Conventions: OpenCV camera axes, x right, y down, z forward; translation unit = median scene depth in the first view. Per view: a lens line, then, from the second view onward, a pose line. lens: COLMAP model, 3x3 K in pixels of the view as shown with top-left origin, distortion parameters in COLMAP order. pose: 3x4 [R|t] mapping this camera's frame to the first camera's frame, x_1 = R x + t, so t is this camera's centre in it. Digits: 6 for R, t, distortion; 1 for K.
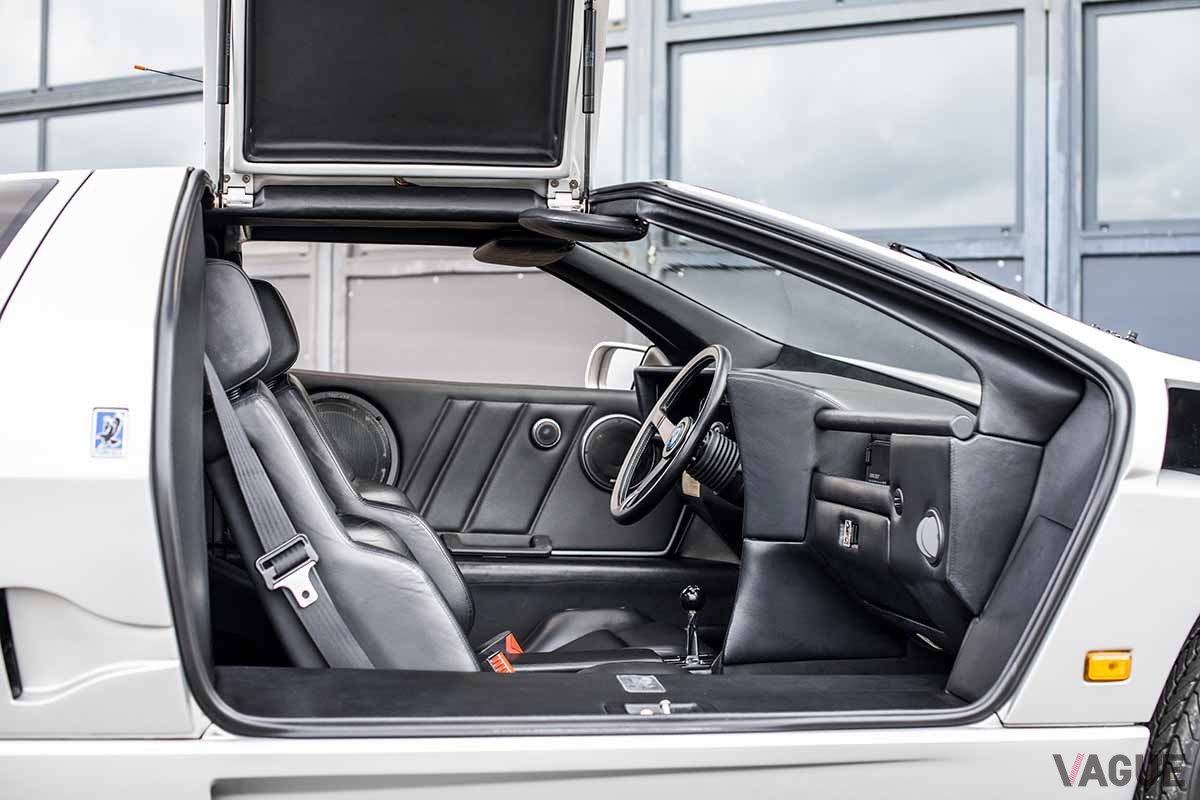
lens RADIAL K [[1812.7, 0, 600.0], [0, 1812.7, 400.0], [0, 0, 1]] dist [-0.154493, 0.003882]
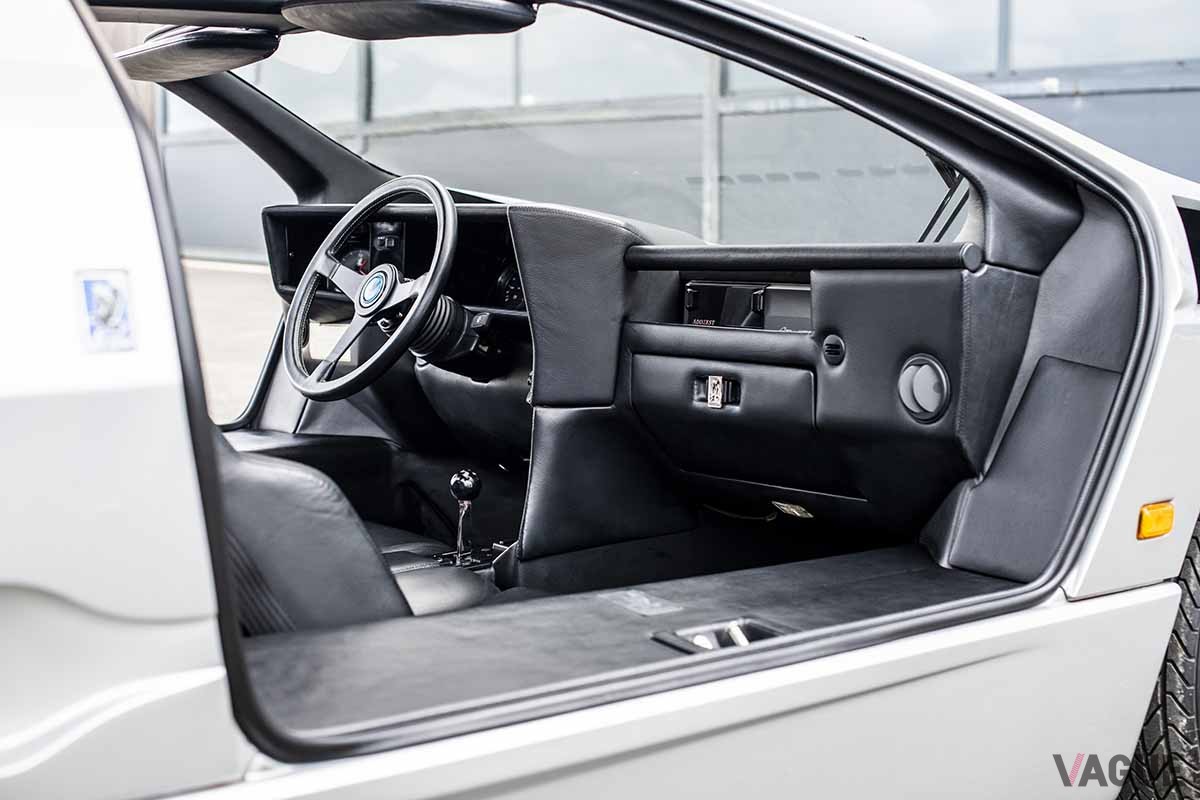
lens RADIAL K [[1808.9, 0, 600.0], [0, 1808.9, 400.0], [0, 0, 1]] dist [0.229186, -1.985799]
pose [[0.873138, -0.073240, 0.481939, -0.369137], [0.031869, 0.995110, 0.093487, -0.003691], [-0.486430, -0.066268, 0.871203, 0.332115]]
